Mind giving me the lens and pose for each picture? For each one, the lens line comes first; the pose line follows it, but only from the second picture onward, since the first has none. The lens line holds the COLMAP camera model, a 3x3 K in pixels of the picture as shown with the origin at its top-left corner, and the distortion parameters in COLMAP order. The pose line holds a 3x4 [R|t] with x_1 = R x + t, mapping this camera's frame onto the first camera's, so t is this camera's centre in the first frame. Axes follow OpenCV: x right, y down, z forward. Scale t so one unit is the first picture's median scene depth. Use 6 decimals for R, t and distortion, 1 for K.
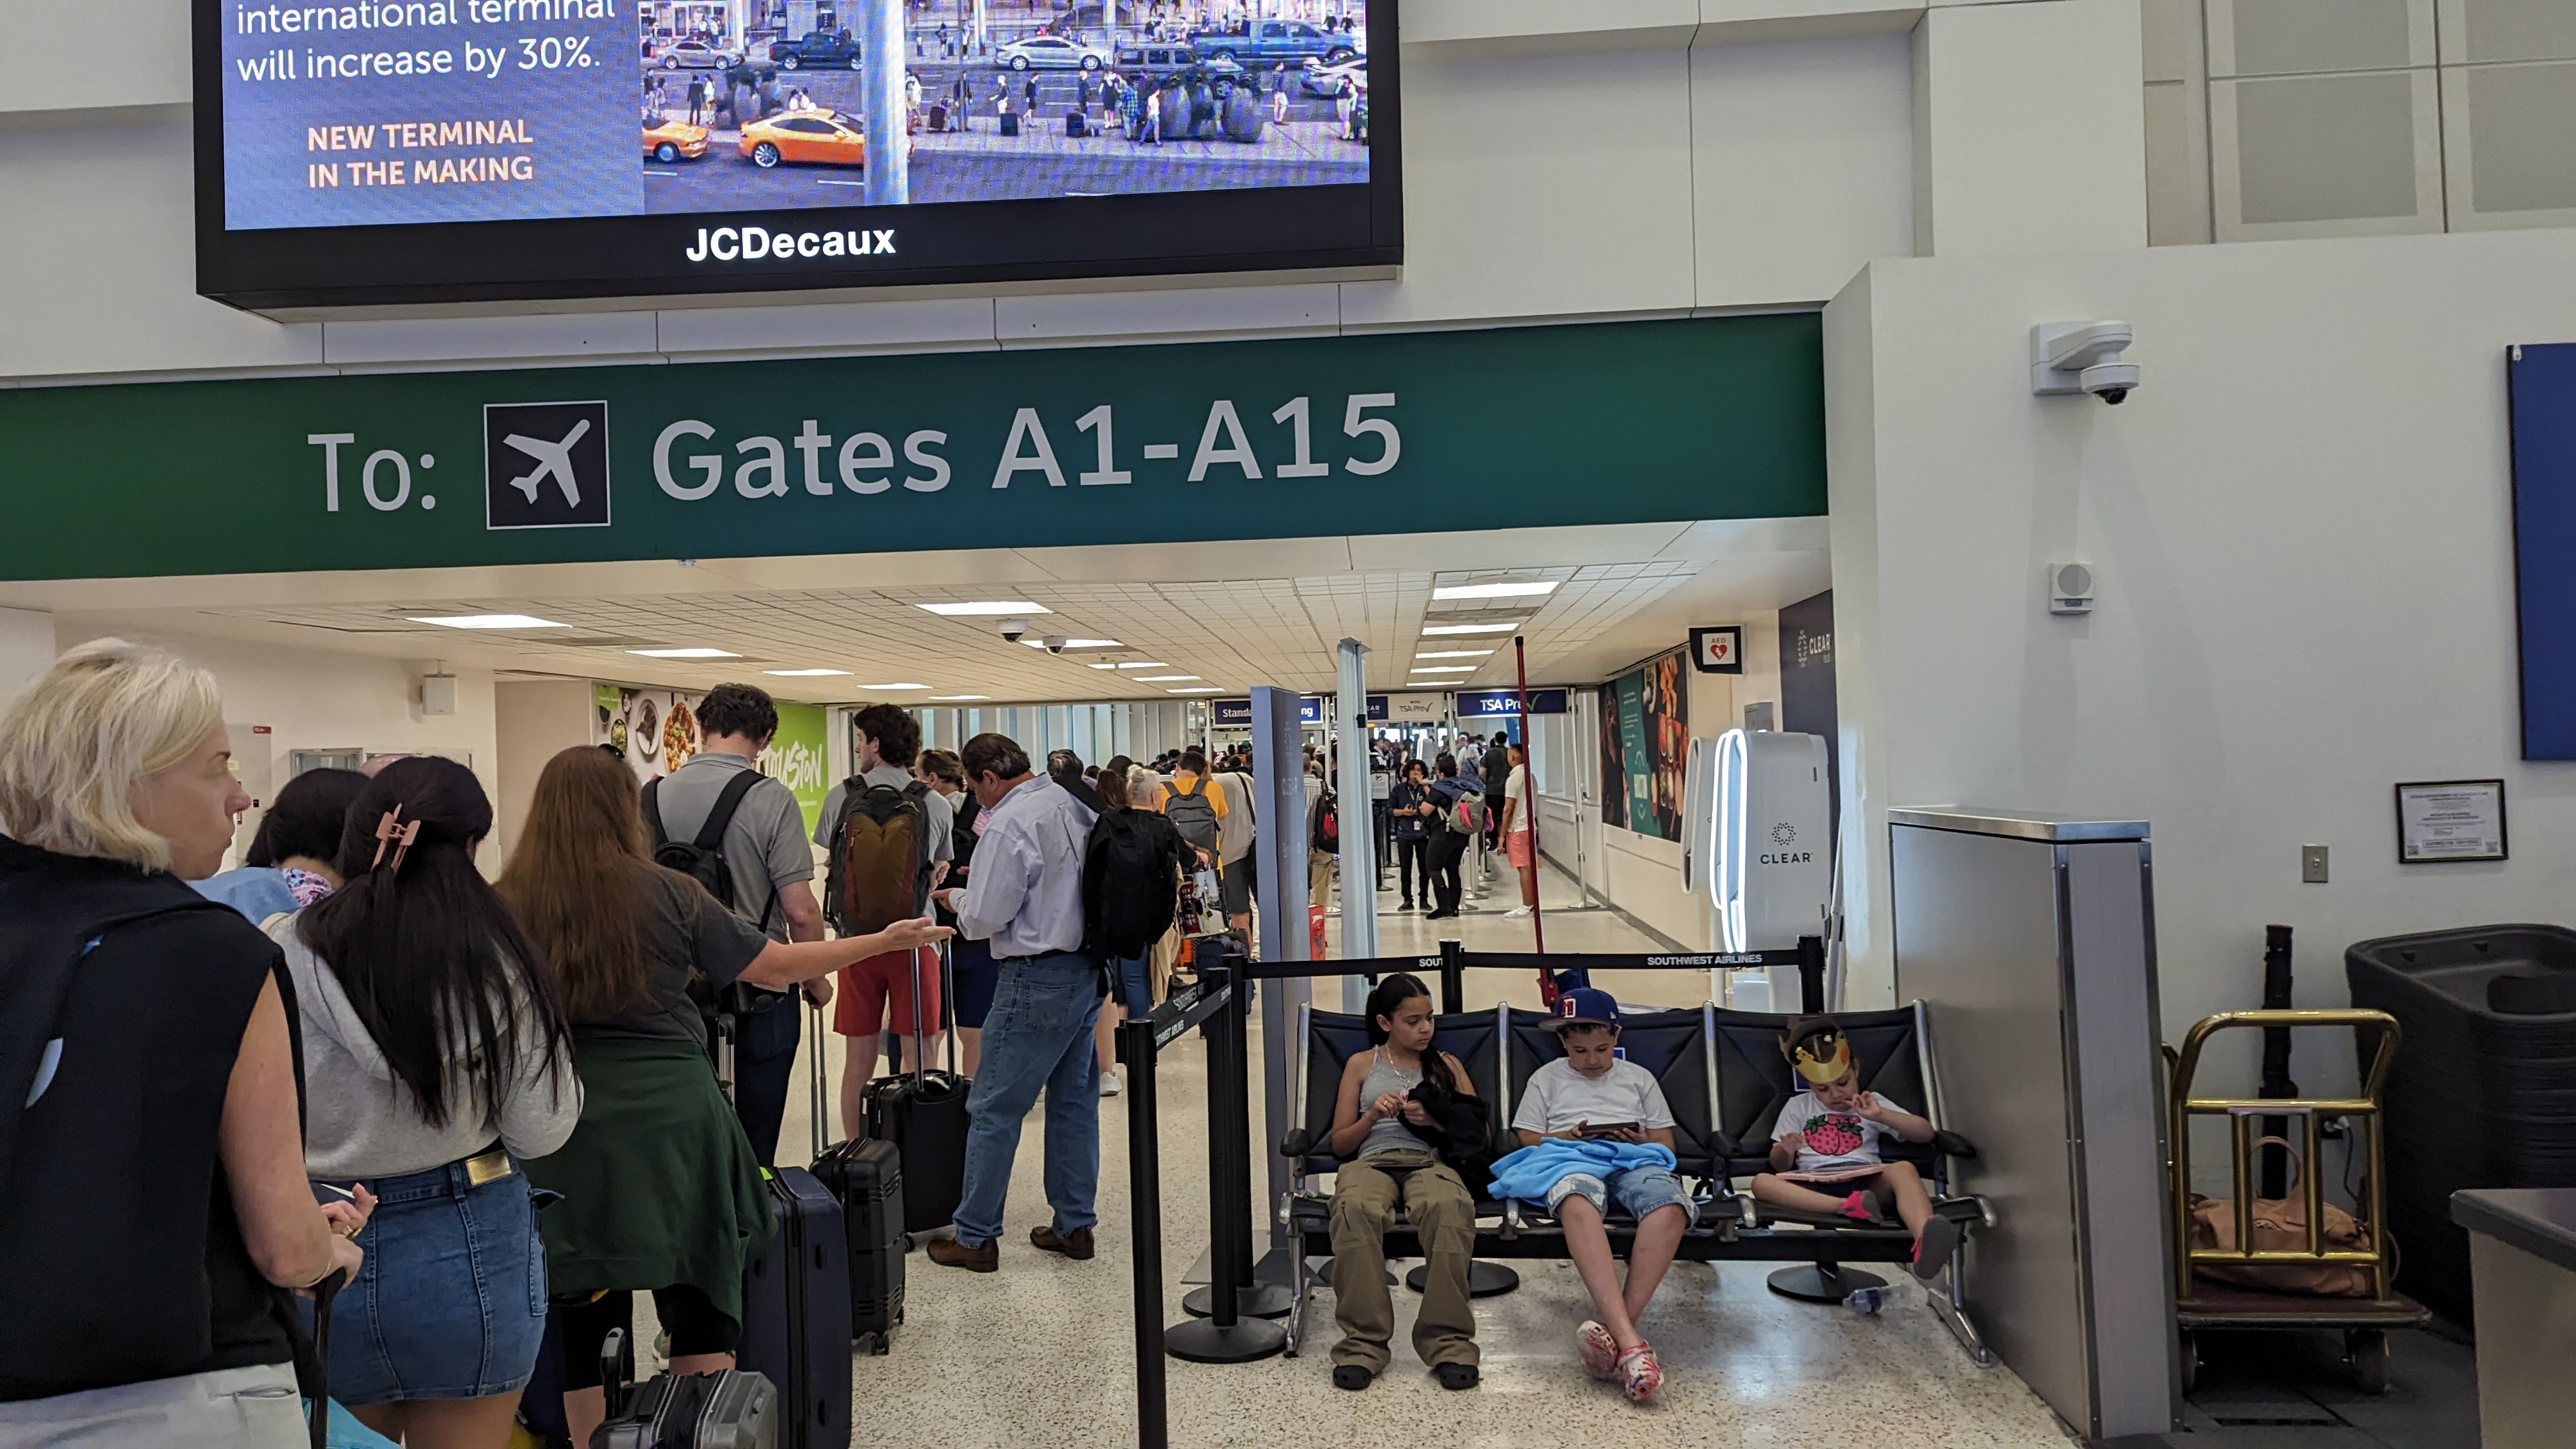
lens RADIAL K [[1860.7, 0, 1283.8], [0, 1860.7, 732.1], [0, 0, 1]] dist [0.057460, 0.001238]
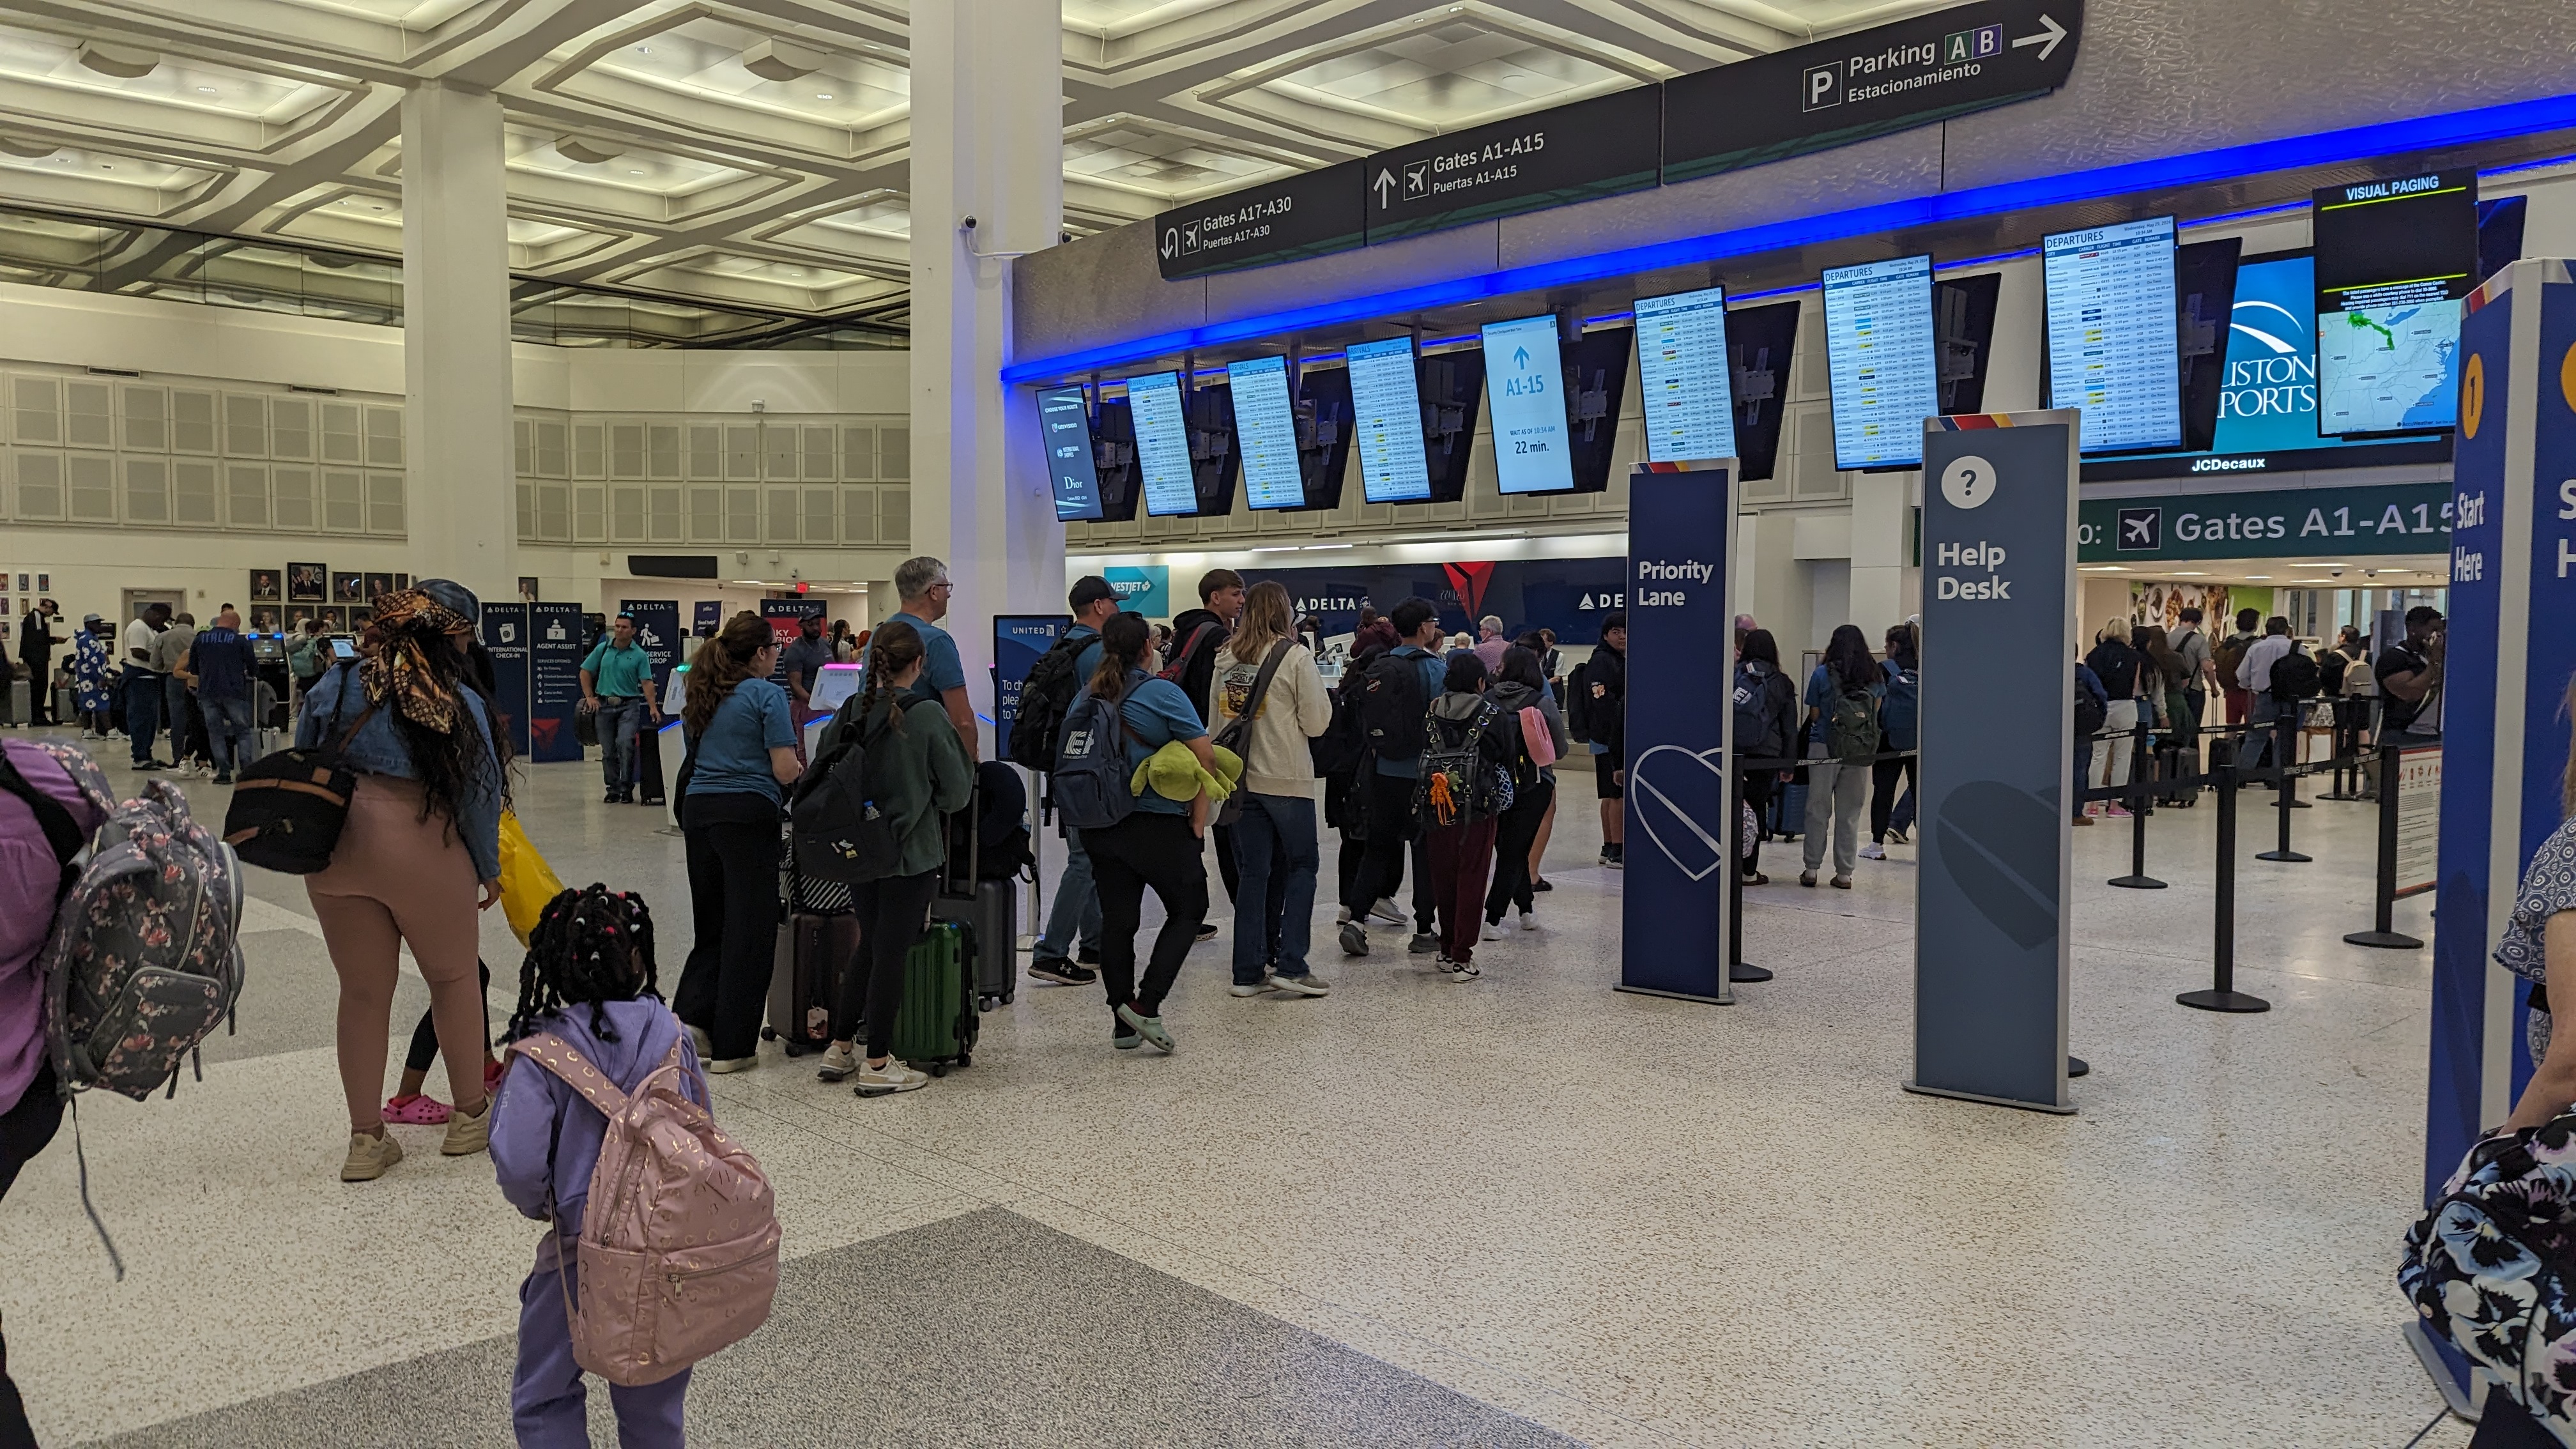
lens RADIAL K [[1860.7, 0, 1284.2], [0, 1860.7, 731.3], [0, 0, 1]] dist [0.057460, 0.001238]
pose [[0.733780, 0.065807, -0.676192, 0.694206], [-0.009680, 0.996209, 0.086447, -0.066786], [0.679318, -0.056887, 0.731636, -2.246125]]
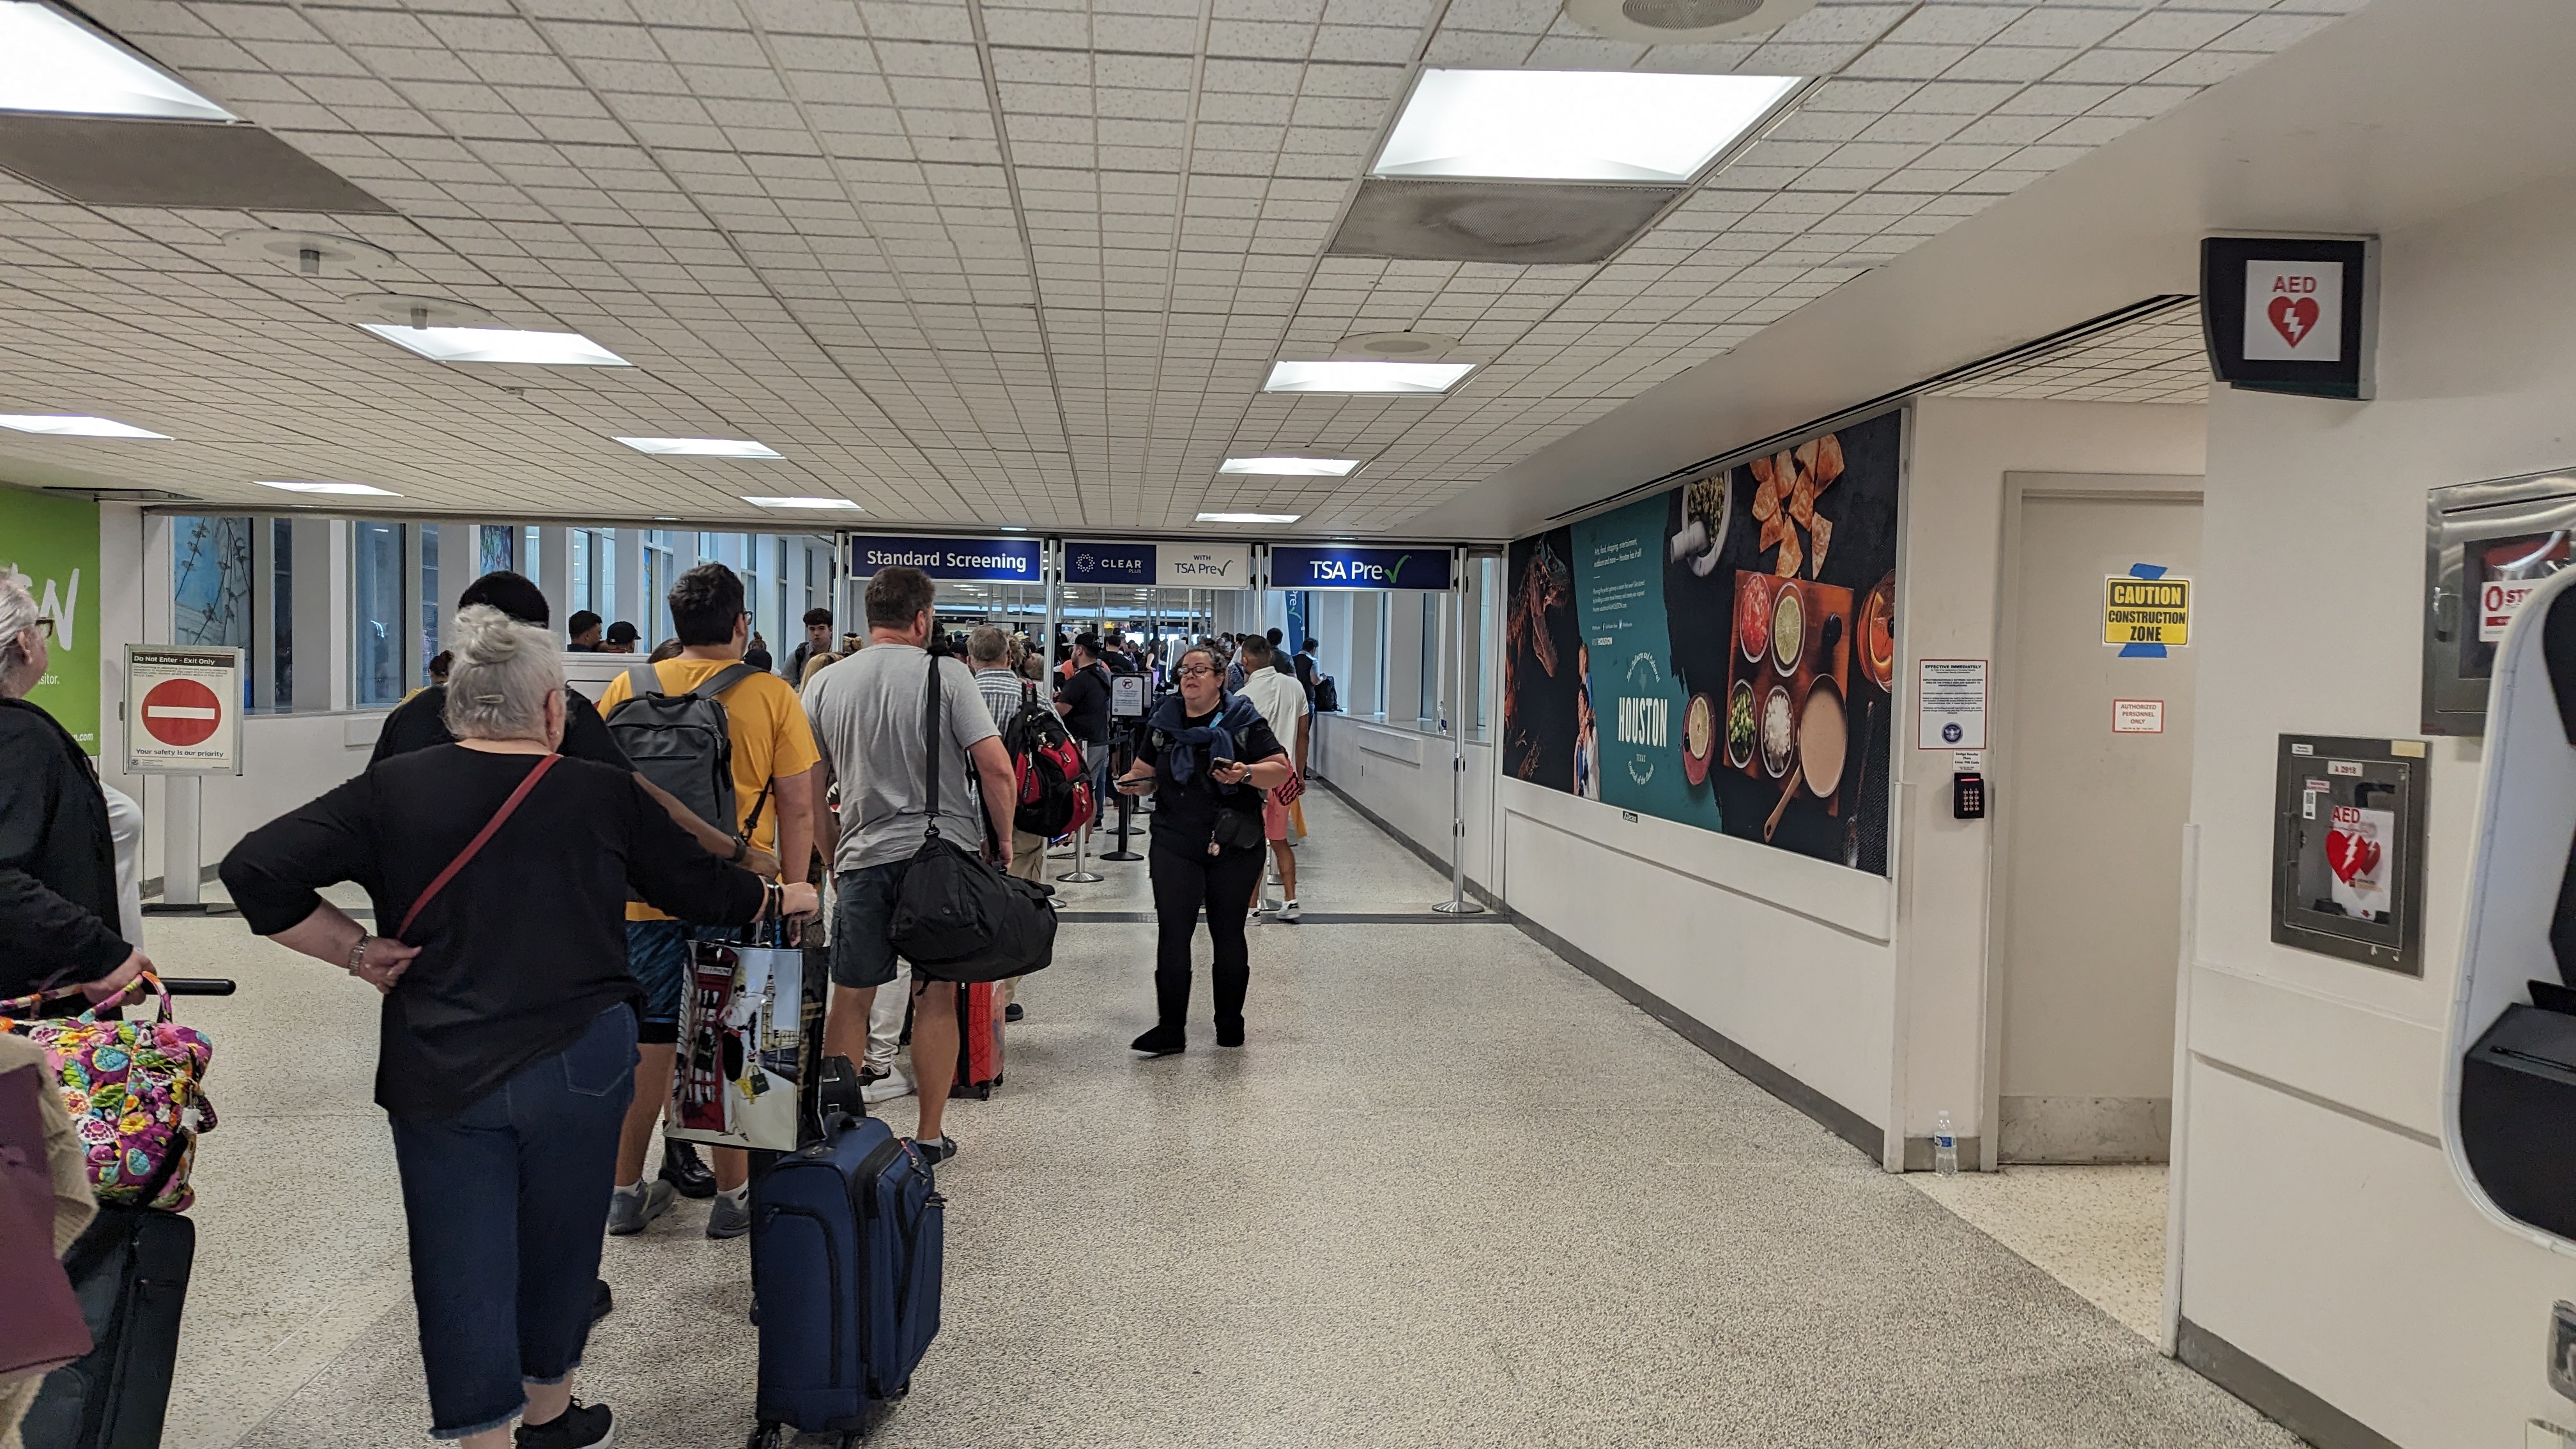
lens RADIAL K [[1860.7, 0, 1286.0], [0, 1860.7, 726.7], [0, 0, 1]] dist [0.057460, 0.001238]
pose [[0.988277, 0.045690, 0.145675, 0.013528], [-0.052062, 0.997833, 0.040228, 0.012292], [-0.143521, -0.047340, 0.988514, 0.415968]]
